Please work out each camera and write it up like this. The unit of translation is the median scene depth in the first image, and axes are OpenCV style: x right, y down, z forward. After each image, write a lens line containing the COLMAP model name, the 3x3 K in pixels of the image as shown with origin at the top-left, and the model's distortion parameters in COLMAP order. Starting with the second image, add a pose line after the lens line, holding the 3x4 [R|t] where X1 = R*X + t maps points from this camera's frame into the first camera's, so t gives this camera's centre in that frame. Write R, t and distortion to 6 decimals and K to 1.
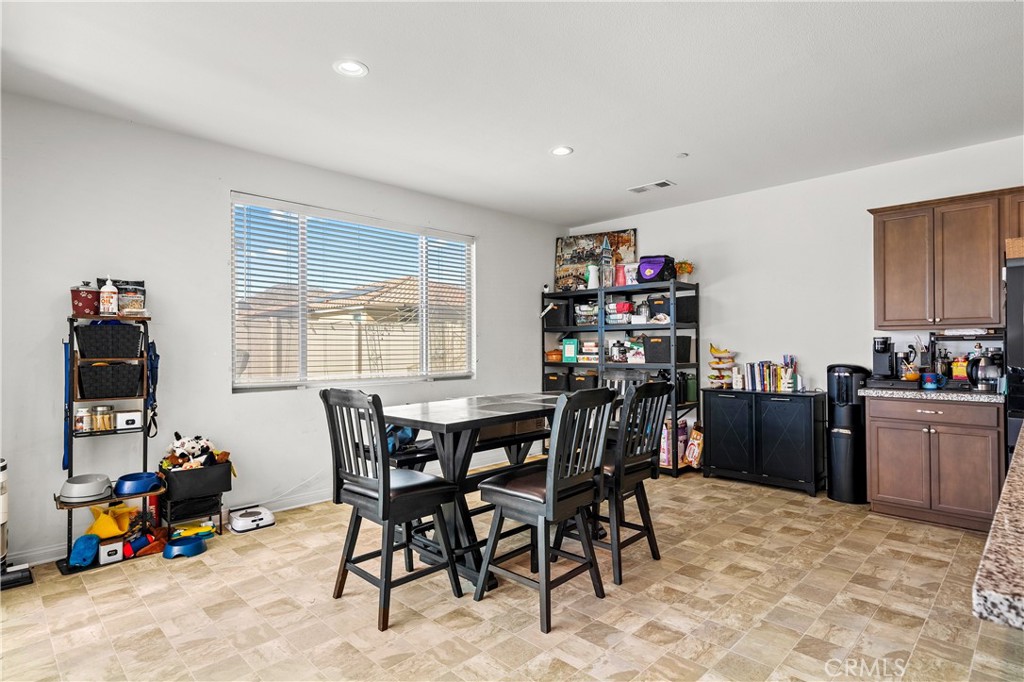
lens RADIAL K [[531.5, 0, 512.0], [0, 531.5, 341.0], [0, 0, 1]] dist [-0.002718, -0.000175]
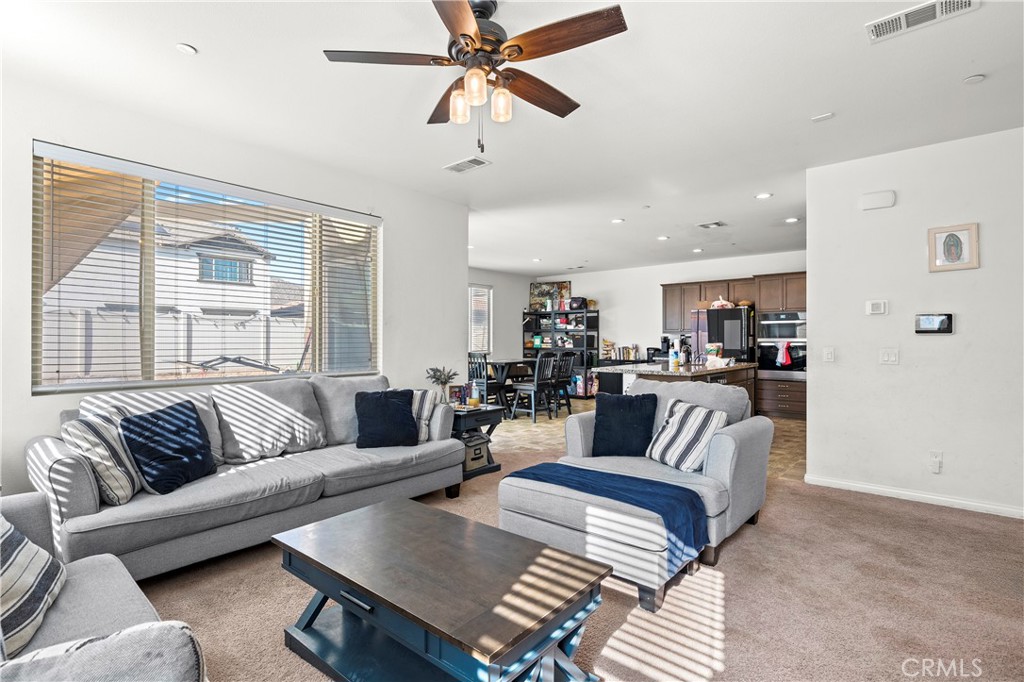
lens RADIAL K [[493.8, 0, 508.7], [0, 493.8, 350.2], [0, 0, 1]] dist [0.002408, 0.000282]
pose [[0.997520, 0.003175, 0.070316, -0.174754], [-0.005385, 0.999497, 0.031269, -0.009801], [-0.070181, -0.031570, 0.997035, -1.145701]]
